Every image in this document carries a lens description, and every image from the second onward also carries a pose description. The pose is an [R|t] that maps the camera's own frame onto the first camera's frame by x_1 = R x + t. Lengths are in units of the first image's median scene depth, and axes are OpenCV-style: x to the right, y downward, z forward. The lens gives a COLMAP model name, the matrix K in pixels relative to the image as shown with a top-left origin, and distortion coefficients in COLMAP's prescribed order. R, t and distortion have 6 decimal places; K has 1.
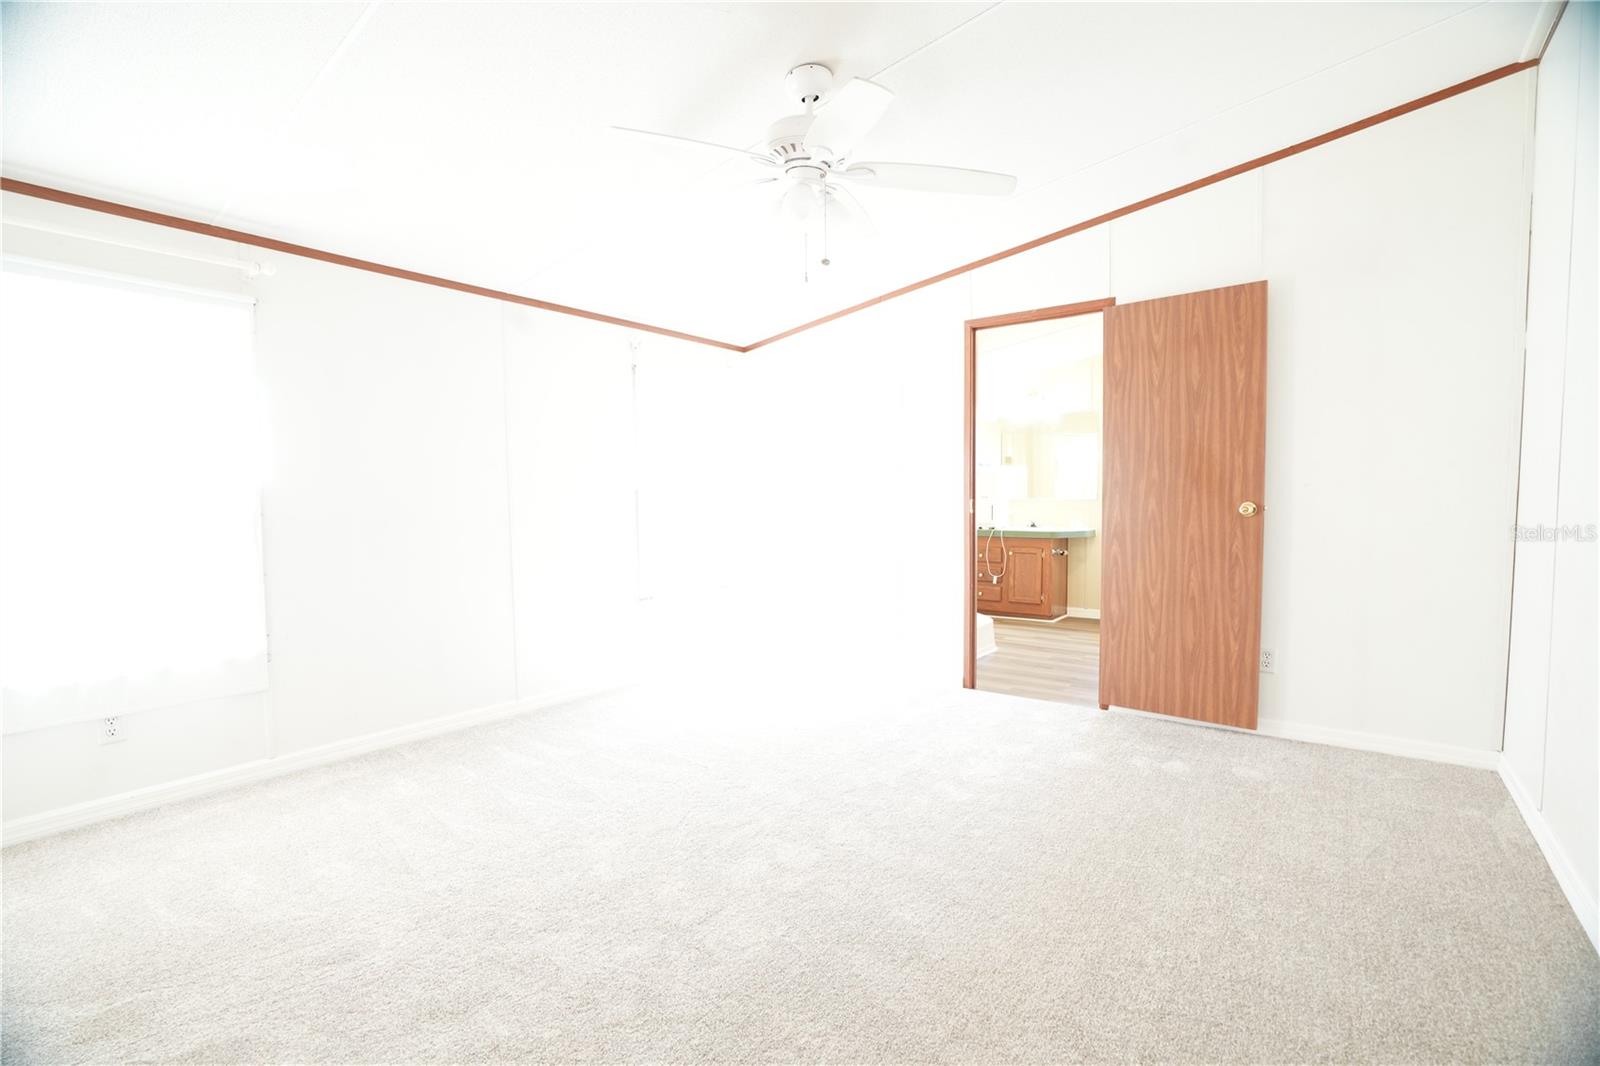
lens RADIAL K [[731.7, 0, 797.8], [0, 731.7, 530.3], [0, 0, 1]] dist [-0.046581, 0.014246]
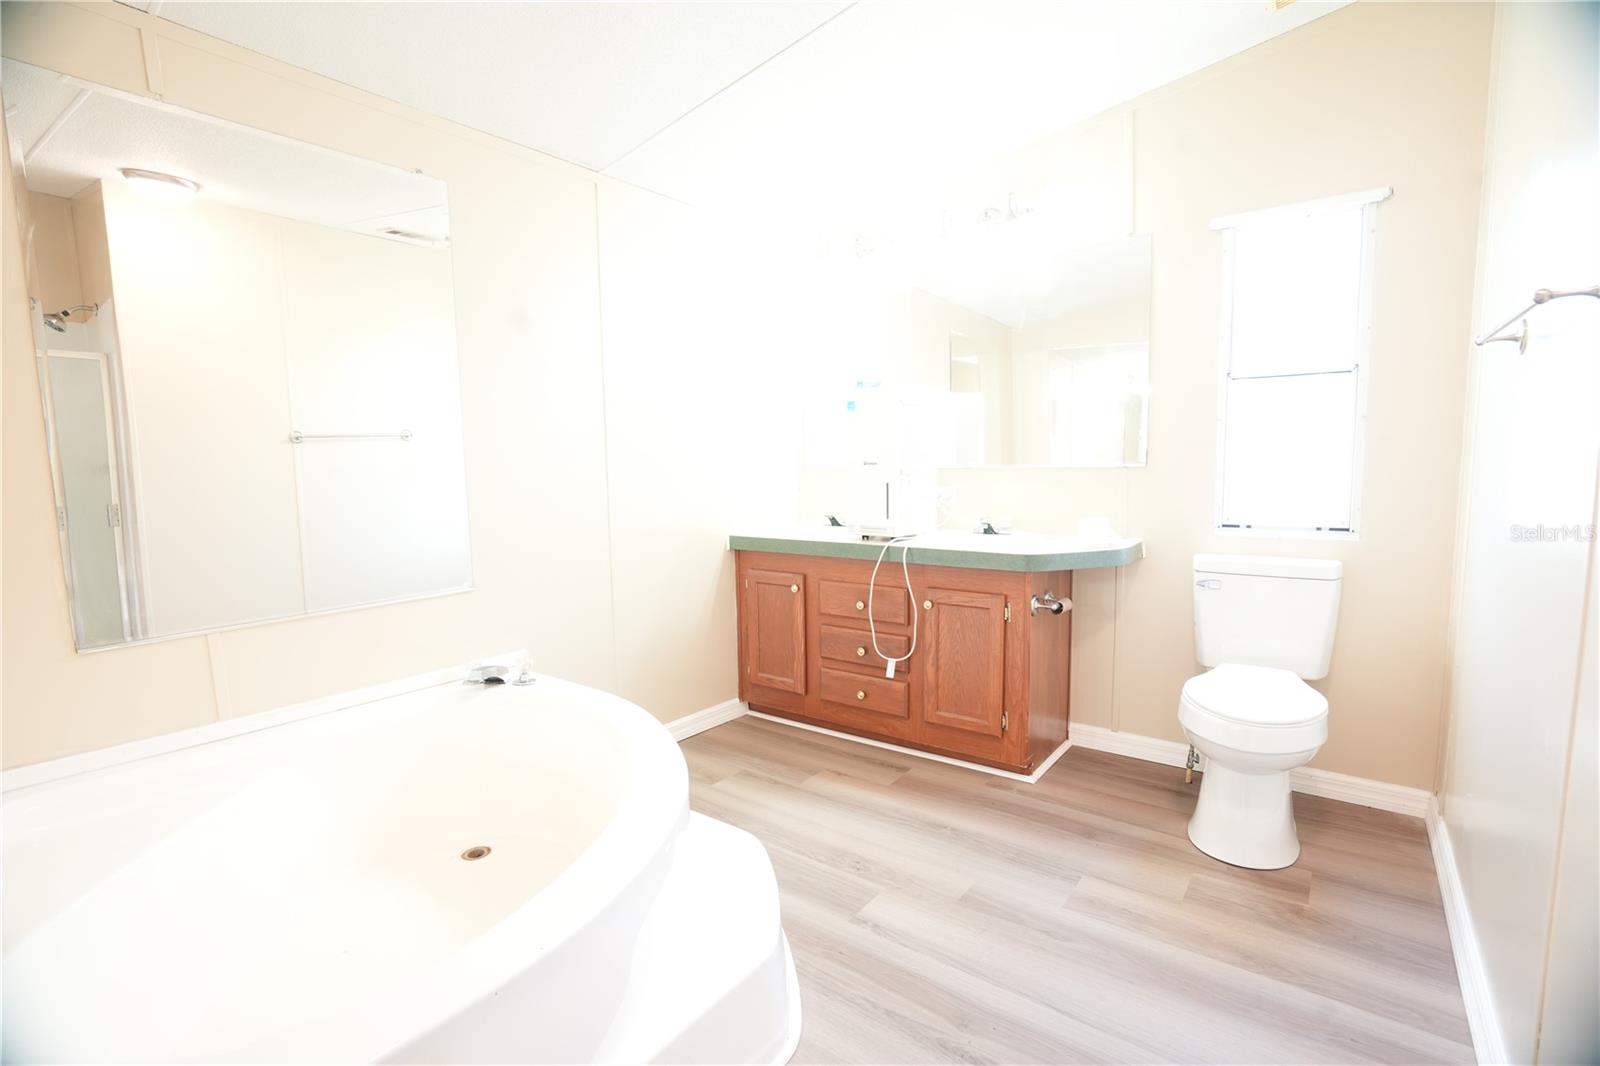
lens RADIAL K [[731.7, 0, 799.1], [0, 731.7, 533.7], [0, 0, 1]] dist [-0.046581, 0.014246]
pose [[0.999931, -0.006804, -0.009620, 0.224690], [0.007305, 0.998566, 0.053036, -0.028805], [0.009246, -0.053102, 0.998546, 0.600115]]
